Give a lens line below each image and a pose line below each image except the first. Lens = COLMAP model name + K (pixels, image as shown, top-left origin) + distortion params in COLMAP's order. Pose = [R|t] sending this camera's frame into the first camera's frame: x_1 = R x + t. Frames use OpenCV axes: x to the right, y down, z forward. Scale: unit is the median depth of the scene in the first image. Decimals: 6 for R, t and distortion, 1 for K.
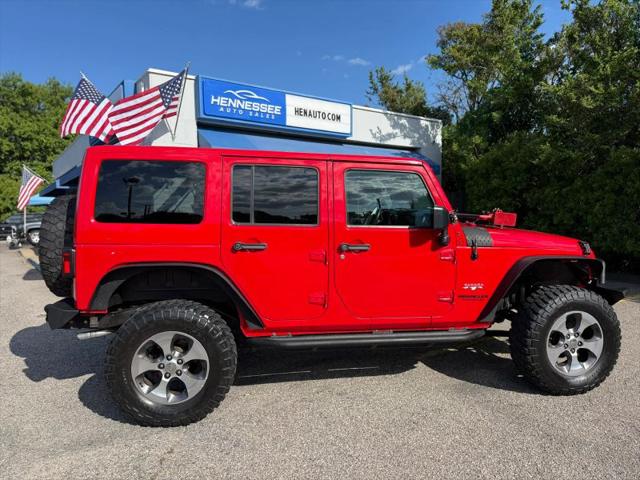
lens RADIAL K [[451.6, 0, 321.0], [0, 451.6, 241.0], [0, 0, 1]] dist [0.044835, -0.055834]
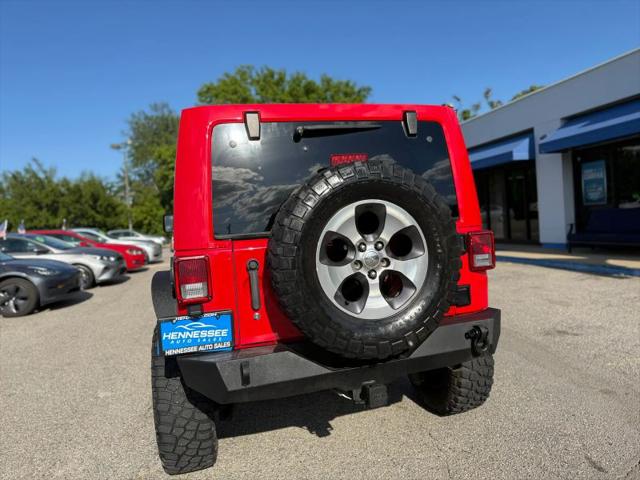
lens RADIAL K [[455.0, 0, 325.9], [0, 455.0, 240.7], [0, 0, 1]] dist [0.001366, 0.001388]
pose [[0.925773, -0.034856, -0.376470, -0.960181], [0.040735, 0.999141, 0.007665, -0.000488], [0.375879, -0.022431, 0.926397, 0.291086]]
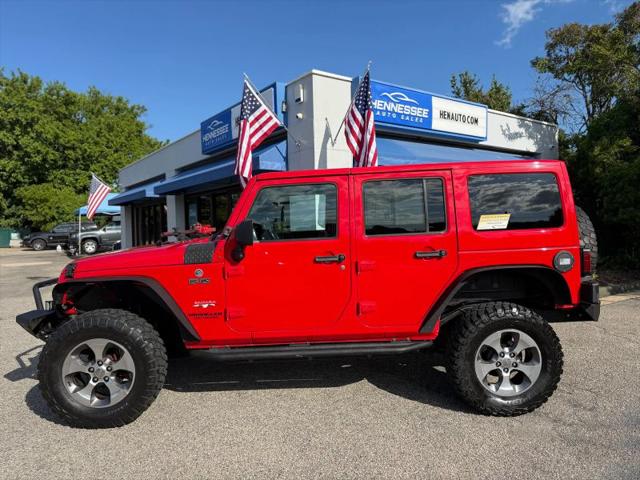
lens RADIAL K [[450.8, 0, 323.3], [0, 450.8, 241.2], [0, 0, 1]] dist [0.051465, -0.059344]
pose [[0.999934, -0.001794, -0.011353, -0.314664], [0.001592, 0.999841, -0.017759, -0.005164], [0.011384, 0.017740, 0.999778, 0.058394]]
